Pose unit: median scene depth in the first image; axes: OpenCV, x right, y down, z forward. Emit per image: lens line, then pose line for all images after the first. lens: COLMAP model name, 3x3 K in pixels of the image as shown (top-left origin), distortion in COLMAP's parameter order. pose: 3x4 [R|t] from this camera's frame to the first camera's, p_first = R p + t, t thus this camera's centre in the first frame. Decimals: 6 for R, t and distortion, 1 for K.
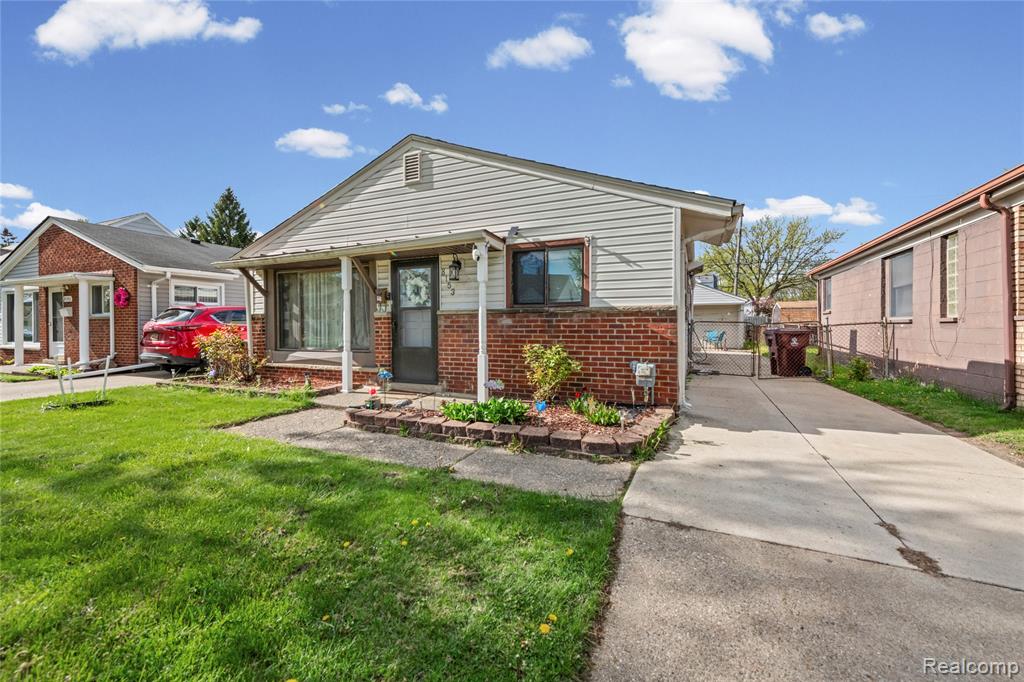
lens RADIAL K [[408.2, 0, 528.2], [0, 408.2, 334.6], [0, 0, 1]] dist [0.012156, -0.000152]
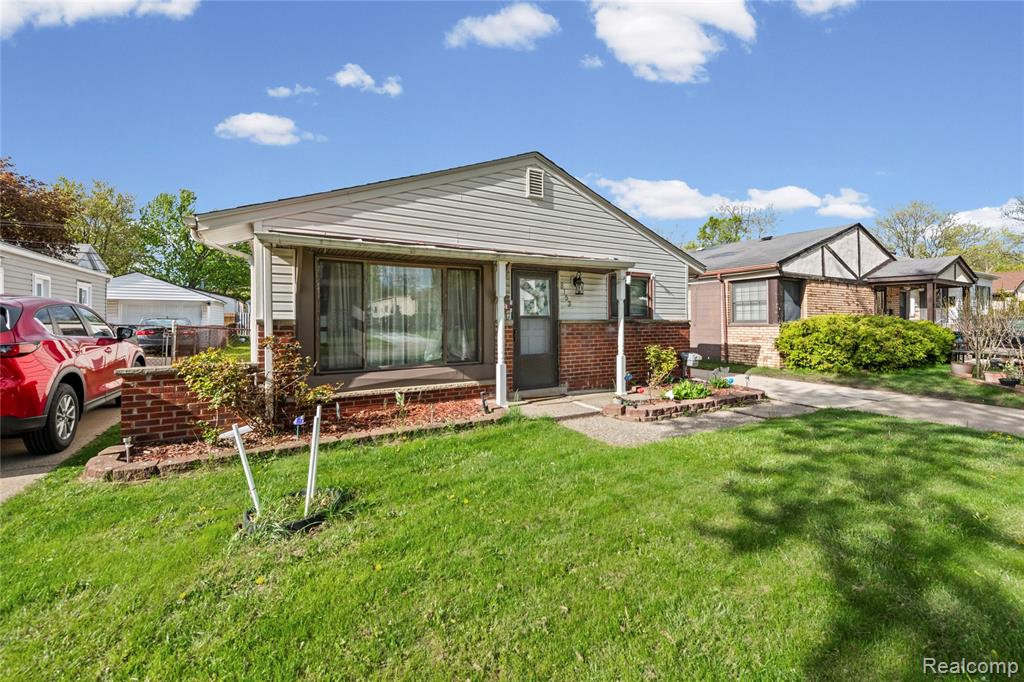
lens RADIAL K [[408.2, 0, 515.1], [0, 408.2, 321.6], [0, 0, 1]] dist [0.012156, -0.000152]
pose [[0.590395, -0.000422, 0.807115, -1.207911], [0.015423, 0.999823, -0.010760, -0.044306], [-0.806967, 0.018801, 0.590297, 0.446876]]
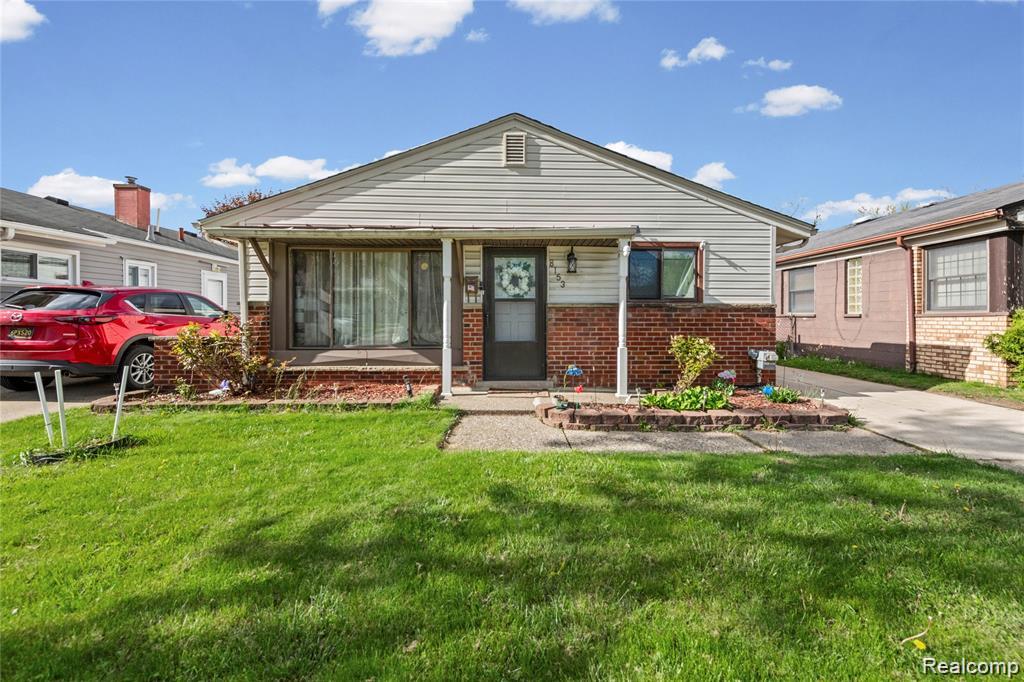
lens RADIAL K [[408.2, 0, 529.4], [0, 408.2, 321.8], [0, 0, 1]] dist [0.012156, -0.000152]
pose [[0.902618, -0.001398, 0.430440, -0.680532], [0.003491, 0.999986, -0.004073, -0.010861], [-0.430428, 0.005179, 0.902610, 0.152414]]
